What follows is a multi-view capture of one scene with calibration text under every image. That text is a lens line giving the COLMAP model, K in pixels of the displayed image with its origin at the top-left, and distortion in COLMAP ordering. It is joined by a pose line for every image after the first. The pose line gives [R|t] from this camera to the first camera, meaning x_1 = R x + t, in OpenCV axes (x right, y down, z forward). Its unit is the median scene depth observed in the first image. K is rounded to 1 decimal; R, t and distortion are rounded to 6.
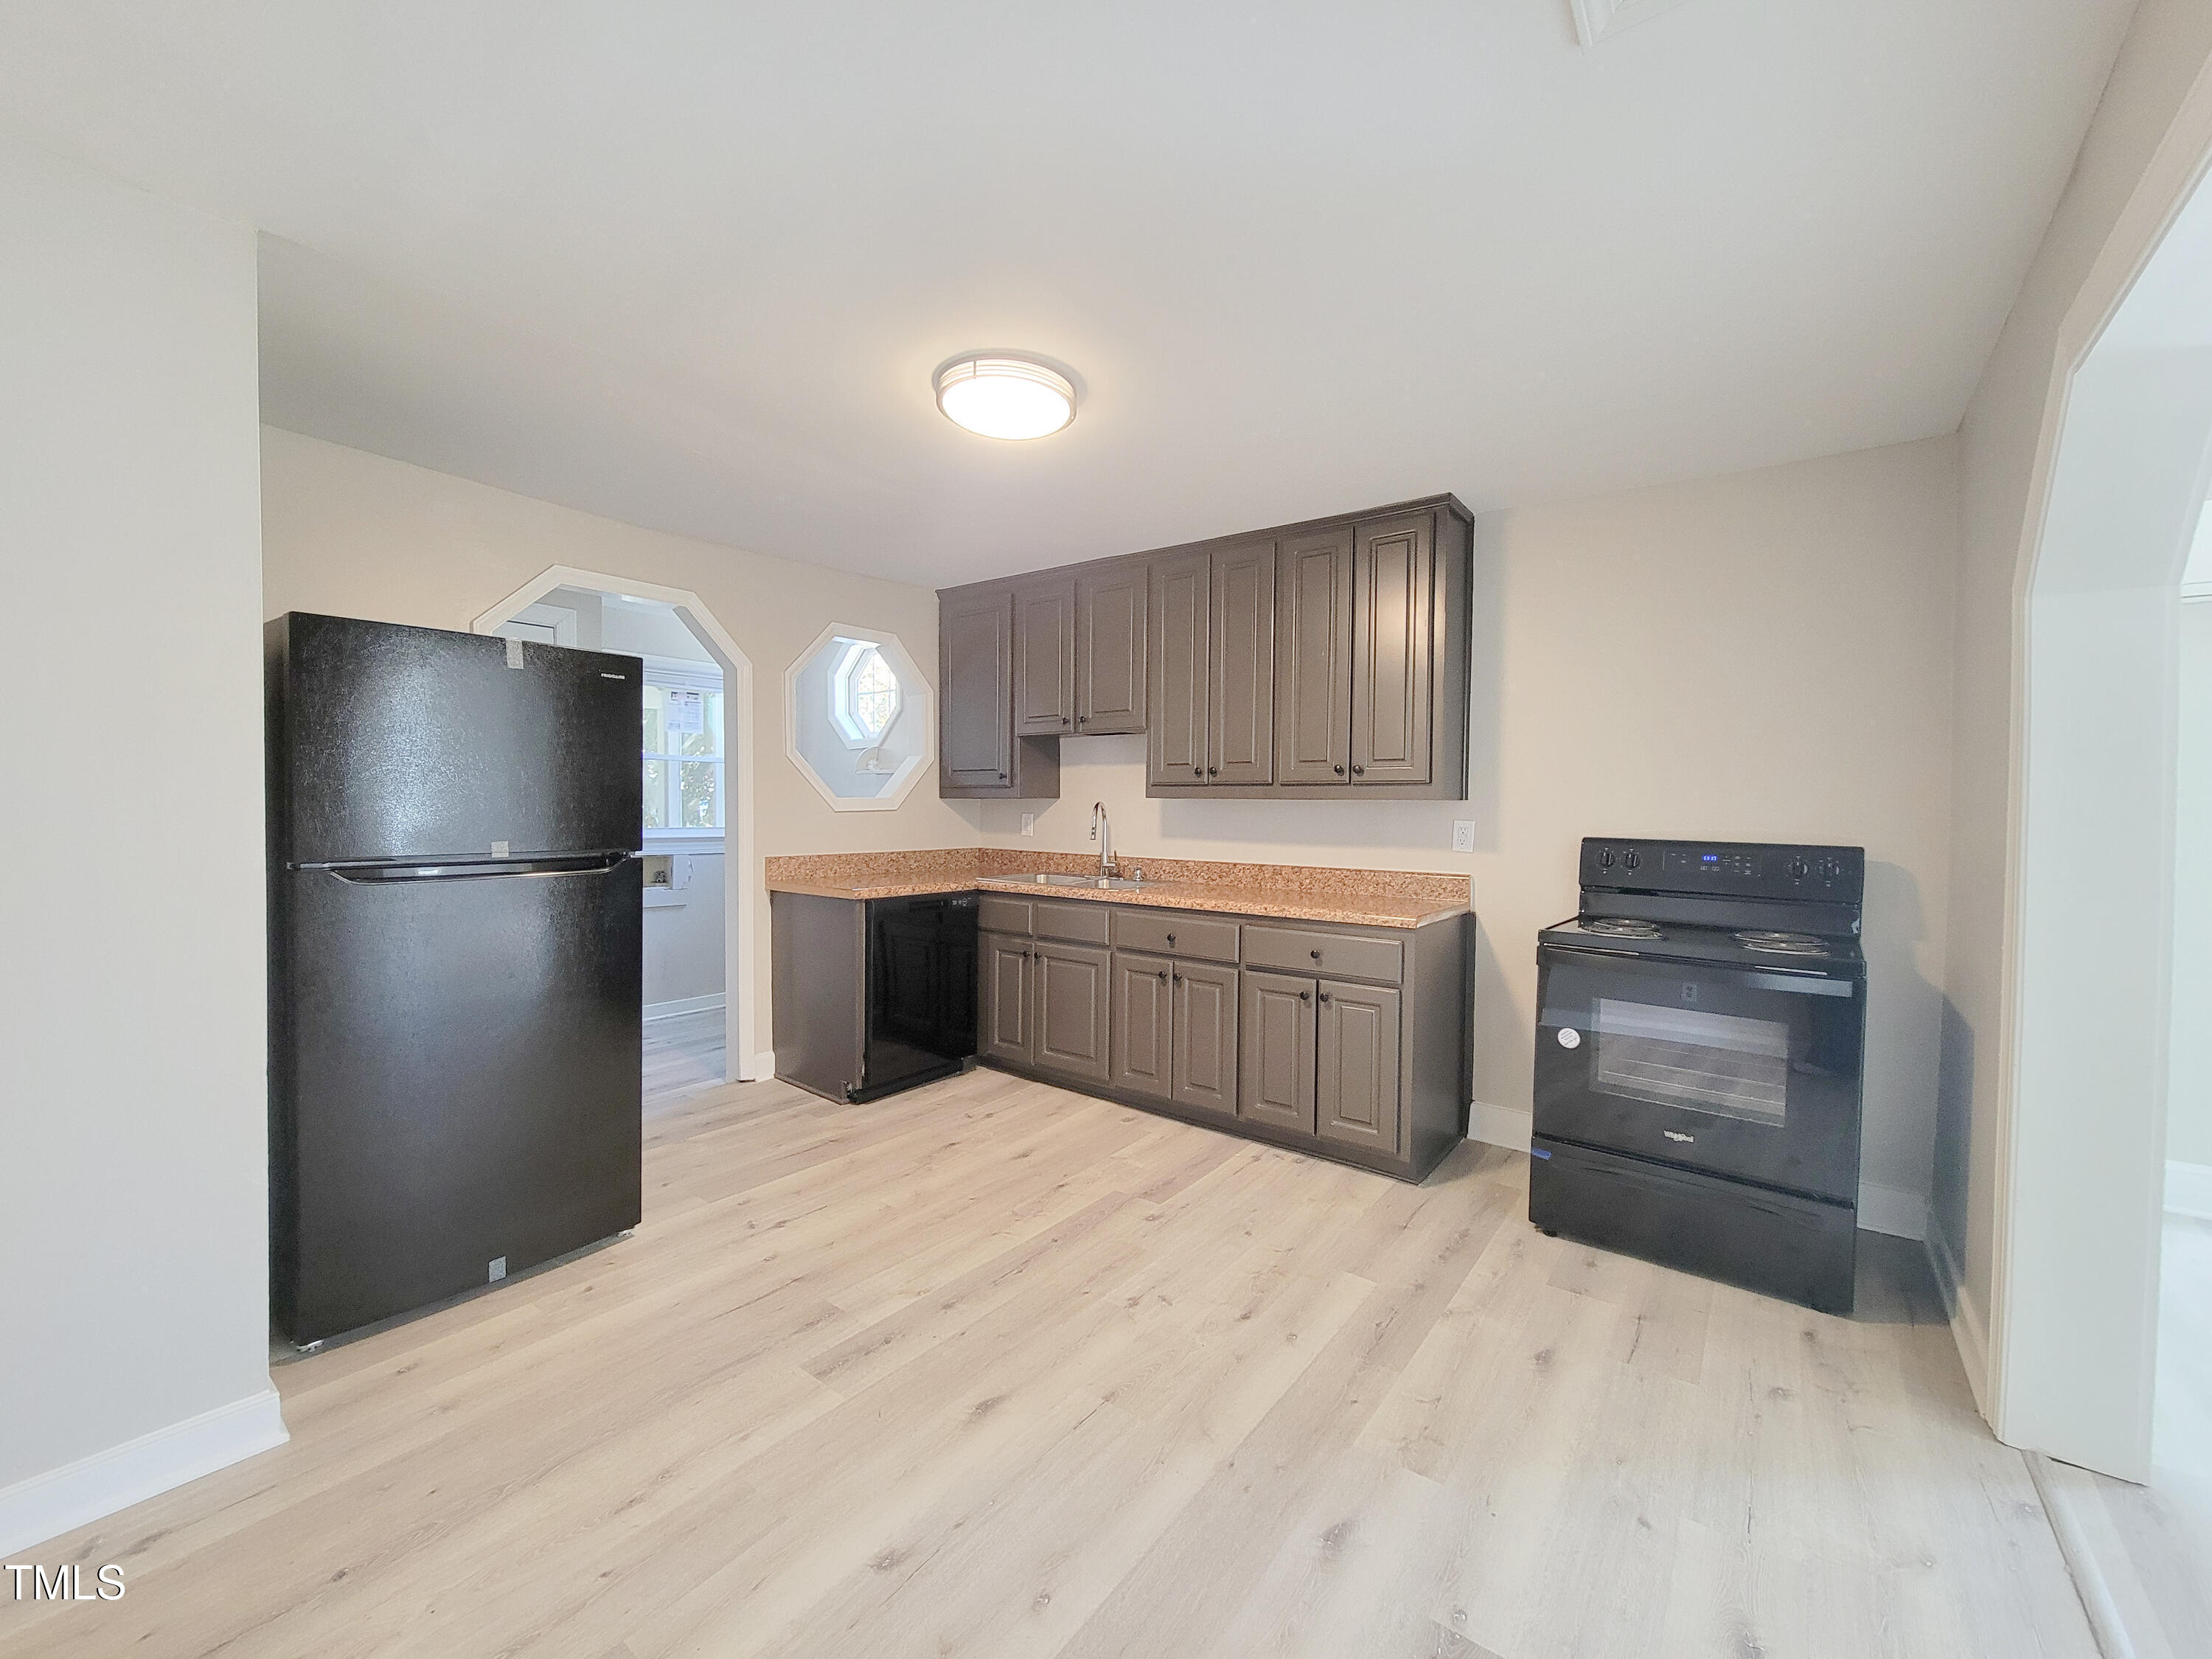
lens RADIAL K [[906.0, 0, 1102.8], [0, 906.0, 826.7], [0, 0, 1]] dist [0.004711, -0.001880]
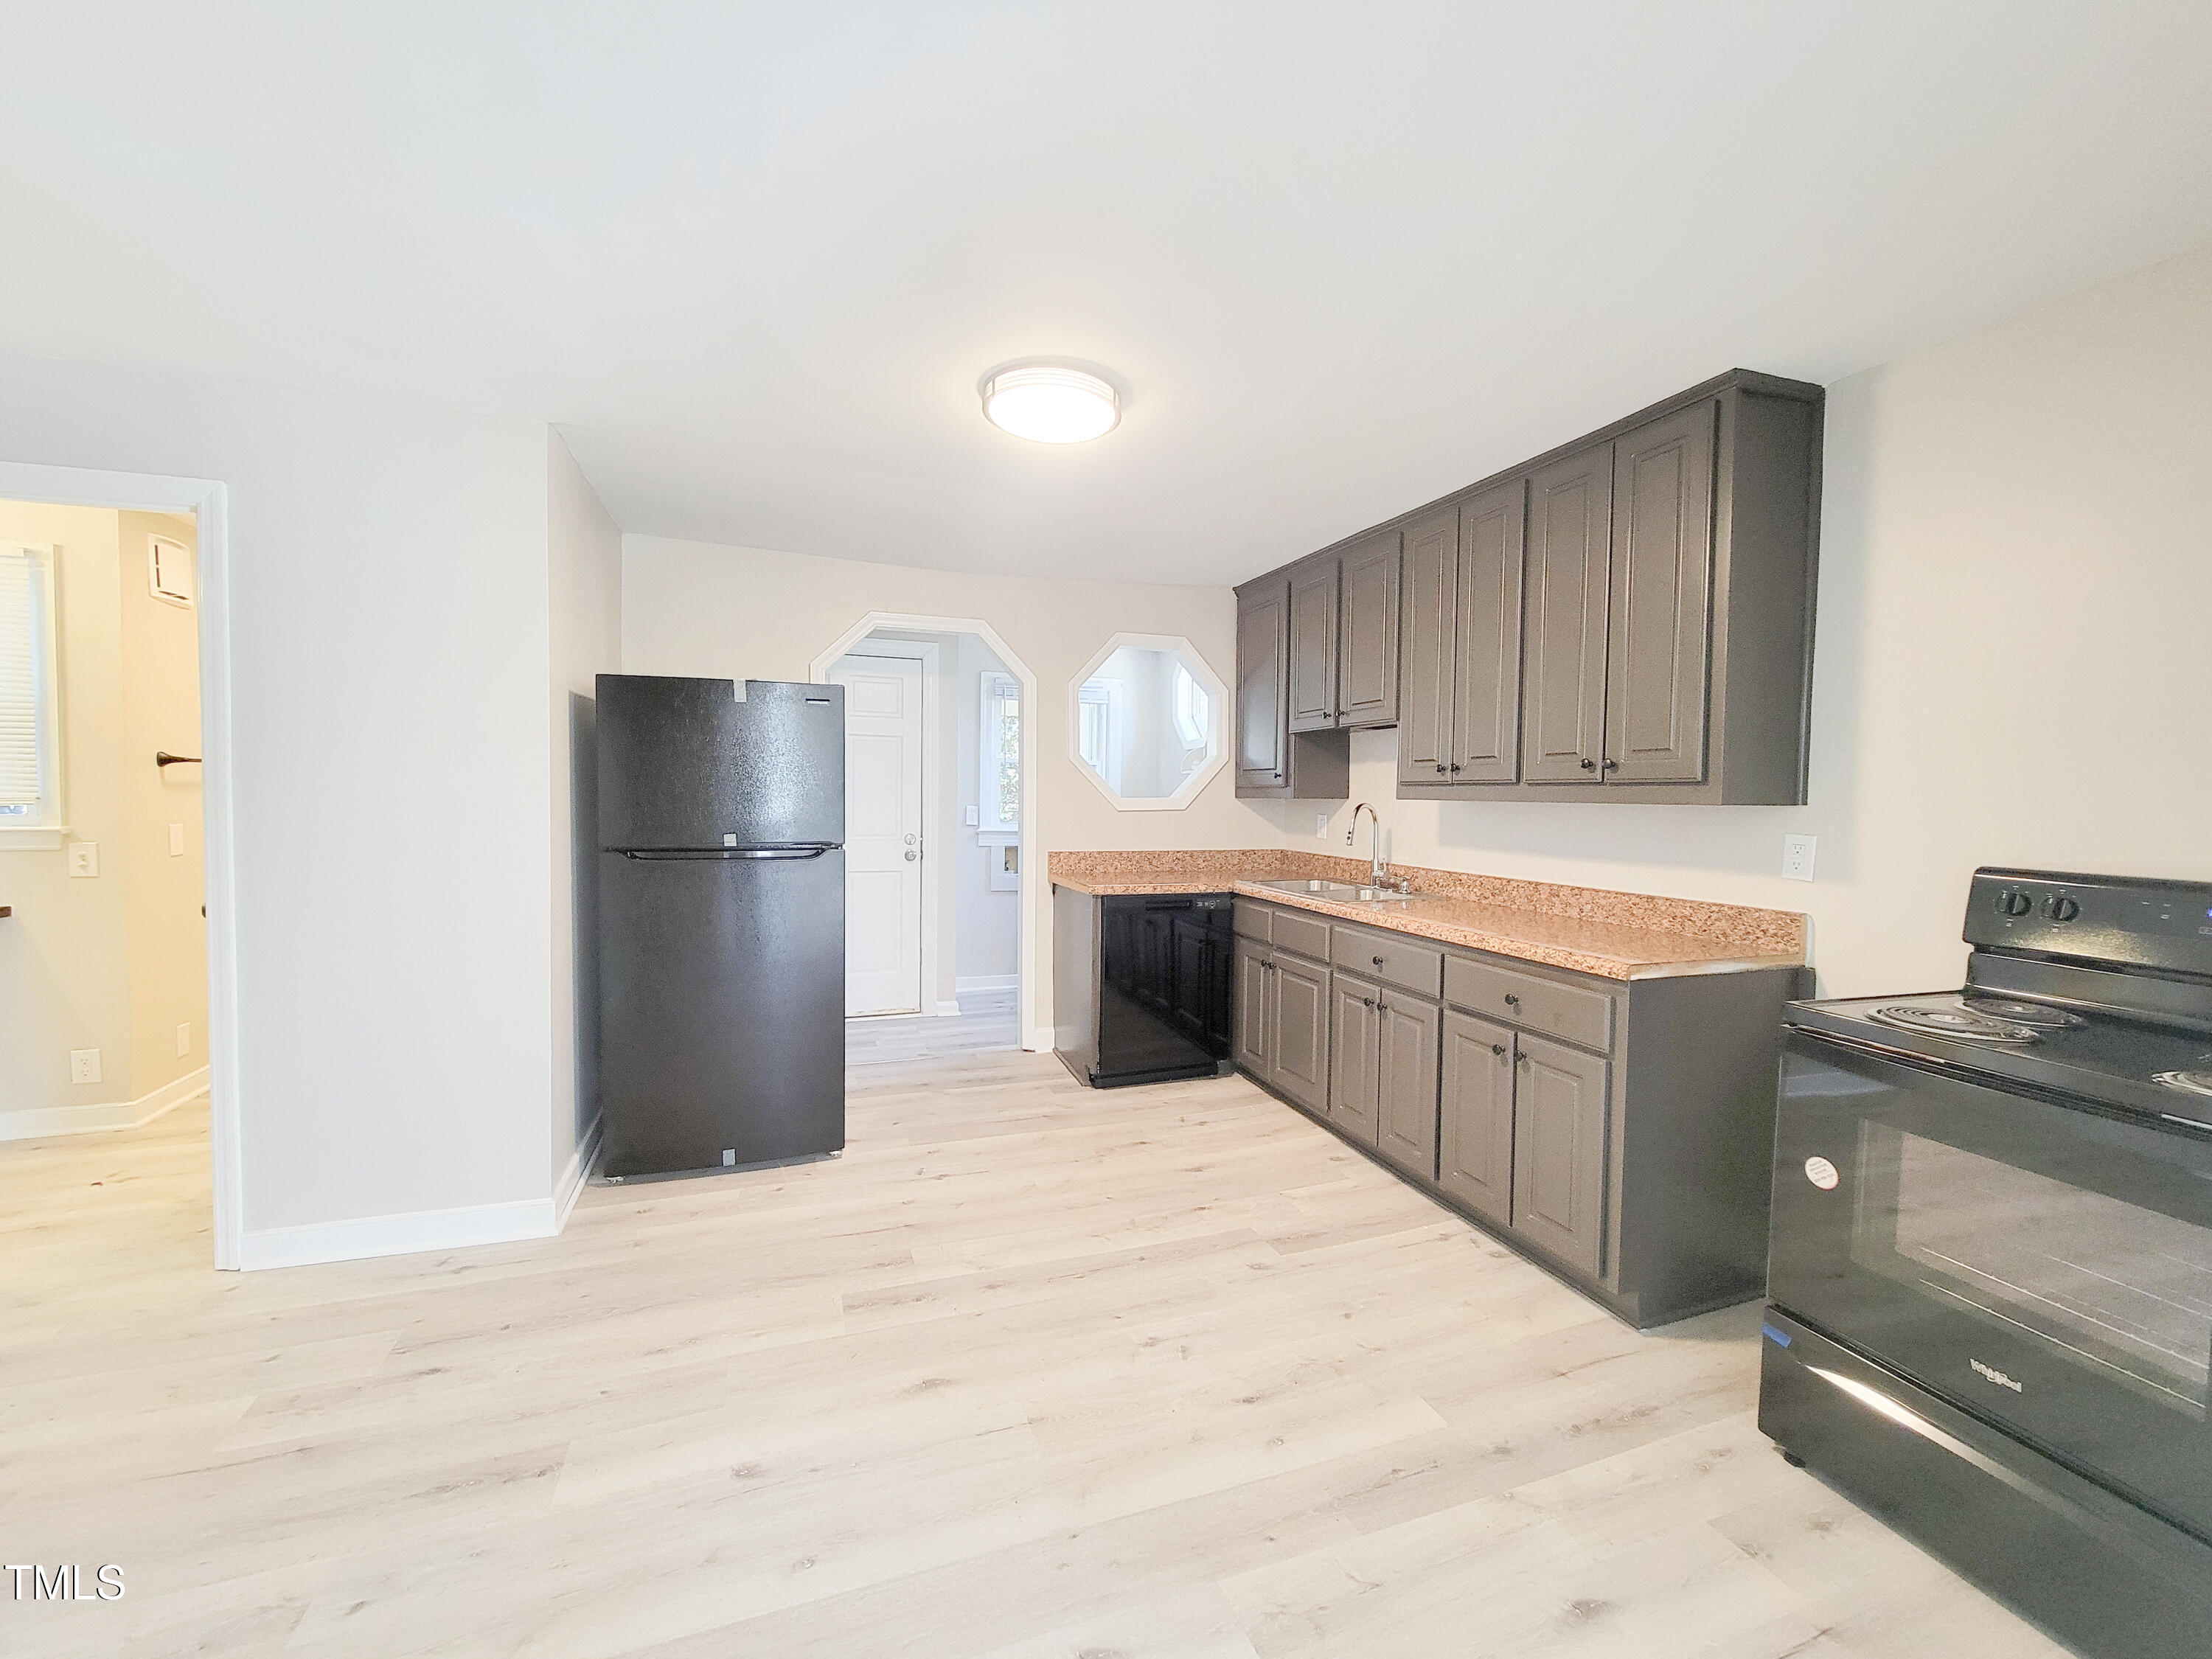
lens RADIAL K [[906.0, 0, 1097.4], [0, 906.0, 831.2], [0, 0, 1]] dist [0.004711, -0.001880]
pose [[0.835171, 0.022392, -0.549534, 0.363989], [-0.016464, 0.999741, 0.015714, -0.012505], [0.549744, -0.004076, 0.835323, 0.141212]]
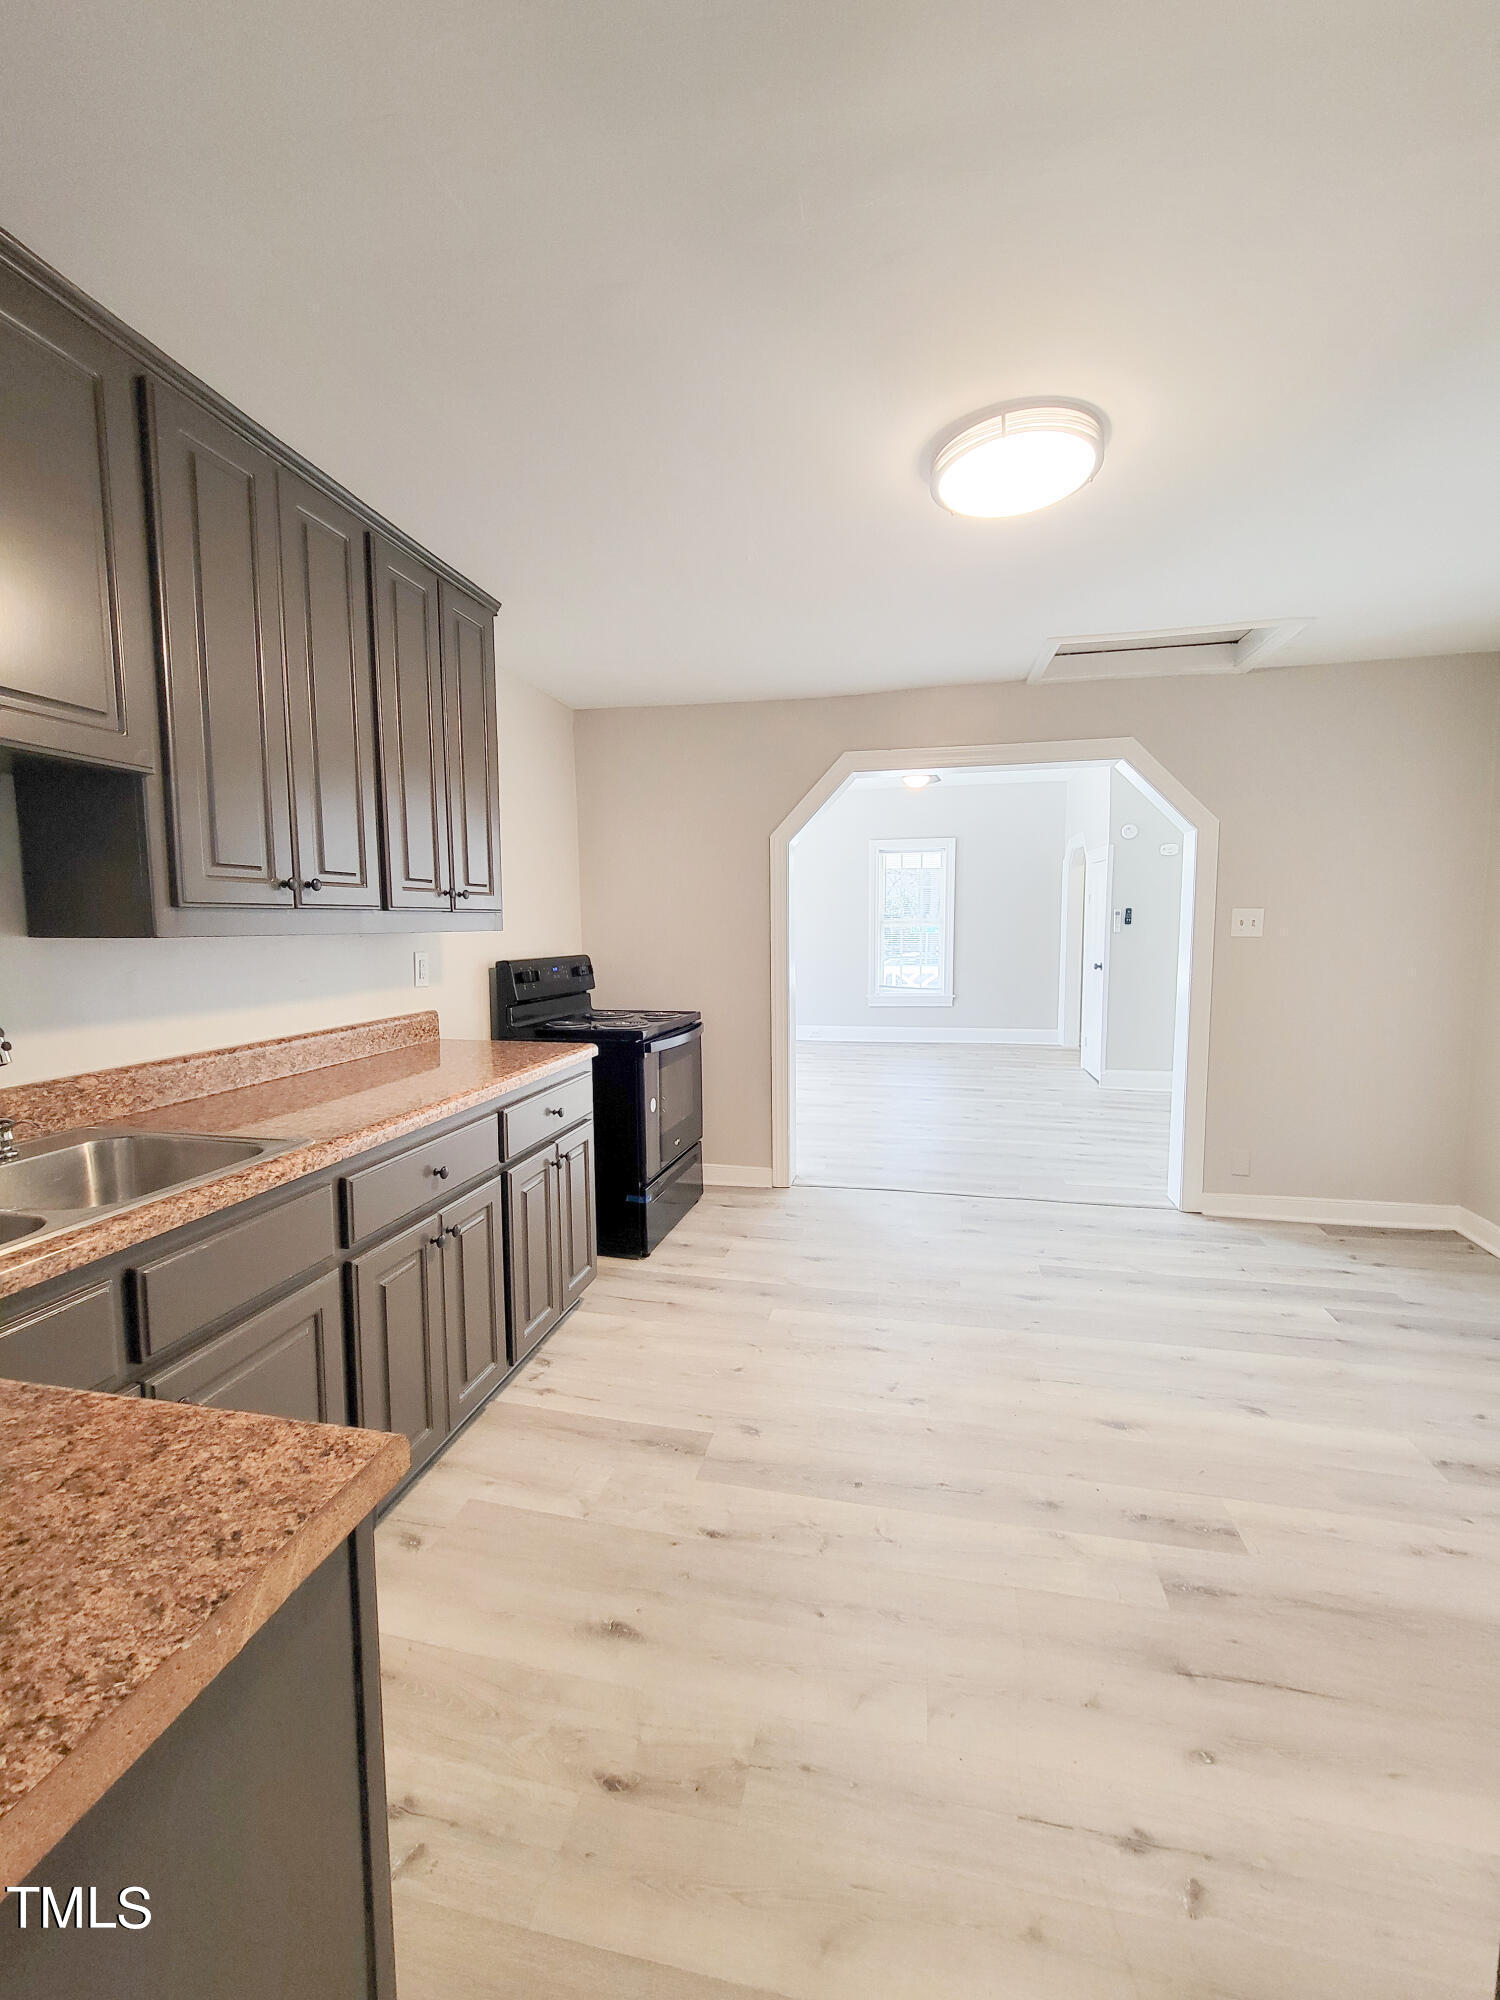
lens RADIAL K [[819.2, 0, 753.4], [0, 819.2, 987.4], [0, 0, 1]] dist [0.004711, -0.001880]
pose [[-0.428343, -0.080663, 0.900009, -0.537896], [0.025003, 0.994568, 0.101038, -0.051431], [-0.903270, 0.065782, -0.424000, 1.156576]]
